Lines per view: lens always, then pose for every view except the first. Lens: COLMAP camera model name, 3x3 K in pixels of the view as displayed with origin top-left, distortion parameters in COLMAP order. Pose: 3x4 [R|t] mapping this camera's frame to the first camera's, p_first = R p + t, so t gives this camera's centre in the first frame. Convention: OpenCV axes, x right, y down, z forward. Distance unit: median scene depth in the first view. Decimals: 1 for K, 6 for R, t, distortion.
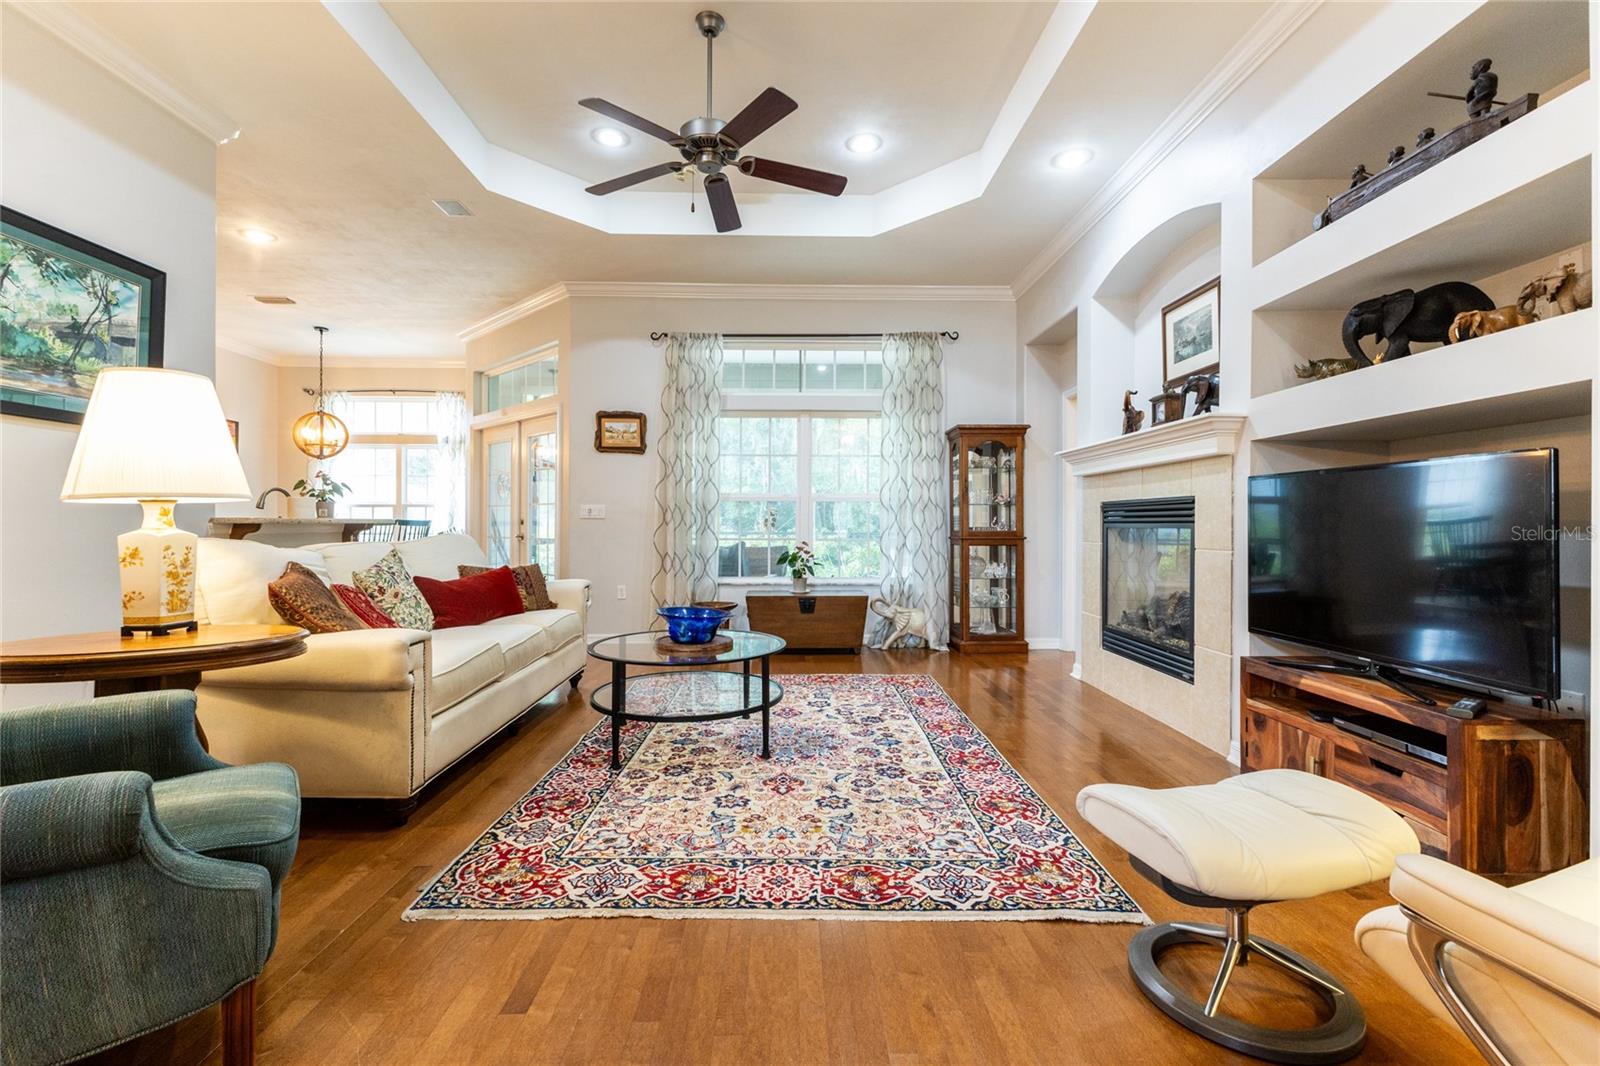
lens RADIAL K [[692.9, 0, 804.3], [0, 692.9, 522.4], [0, 0, 1]] dist [0.010950, -0.000774]
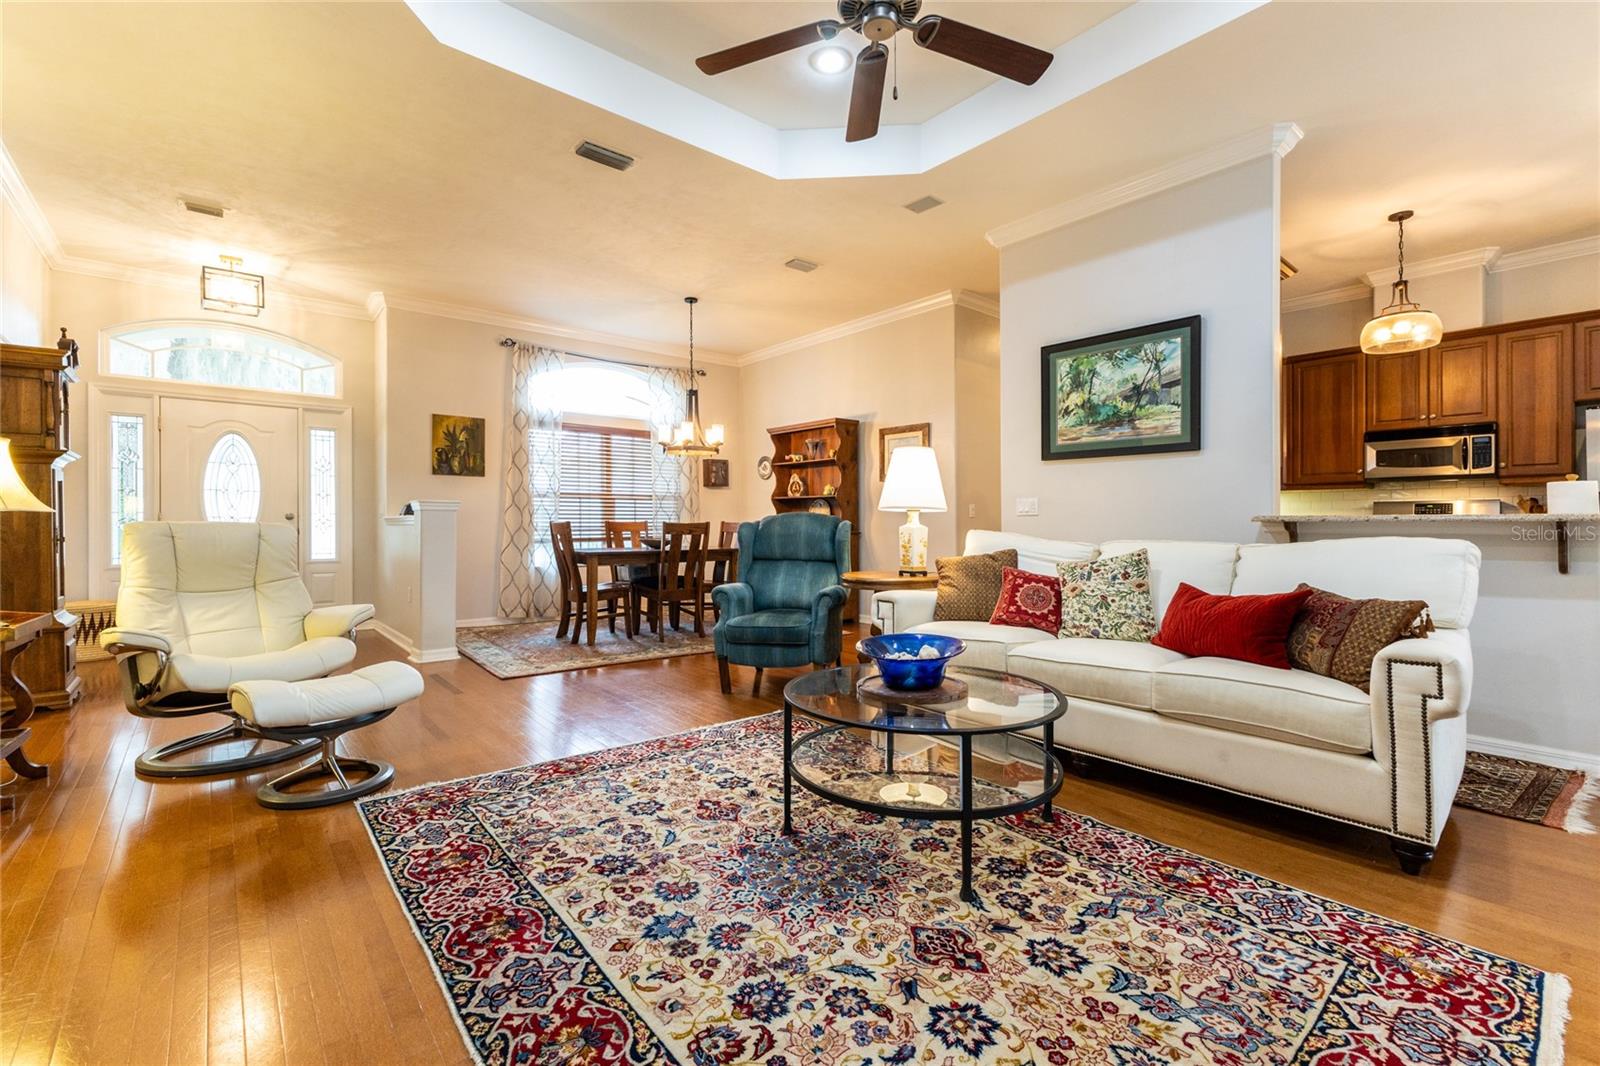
lens RADIAL K [[692.9, 0, 796.2], [0, 692.9, 524.2], [0, 0, 1]] dist [0.010950, -0.000774]
pose [[-0.785087, 0.000404, -0.619385, 0.400388], [0.000797, 1.000000, -0.000359, 0.006248], [0.619385, -0.000776, -0.785087, 1.586259]]
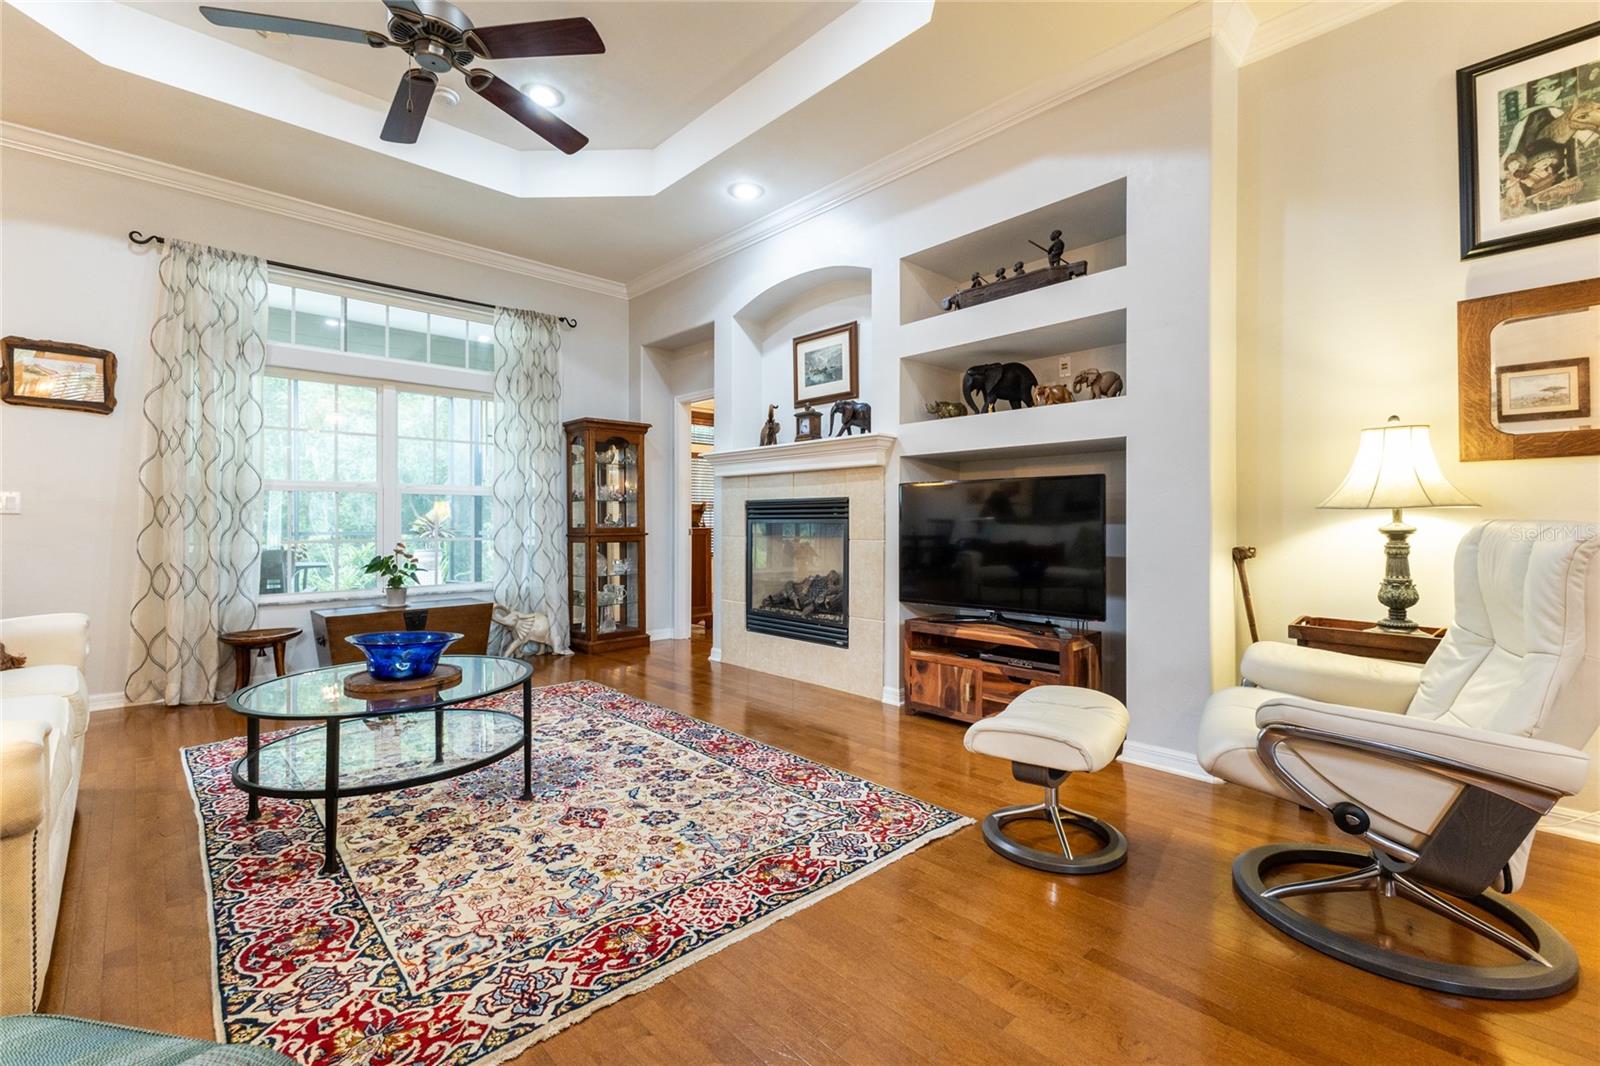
lens RADIAL K [[692.9, 0, 808.8], [0, 692.9, 523.6], [0, 0, 1]] dist [0.010950, -0.000774]
pose [[0.735083, -0.007755, 0.677932, -0.372805], [0.002288, 0.999957, 0.008957, -0.002842], [-0.677973, -0.005033, 0.735070, 0.145848]]
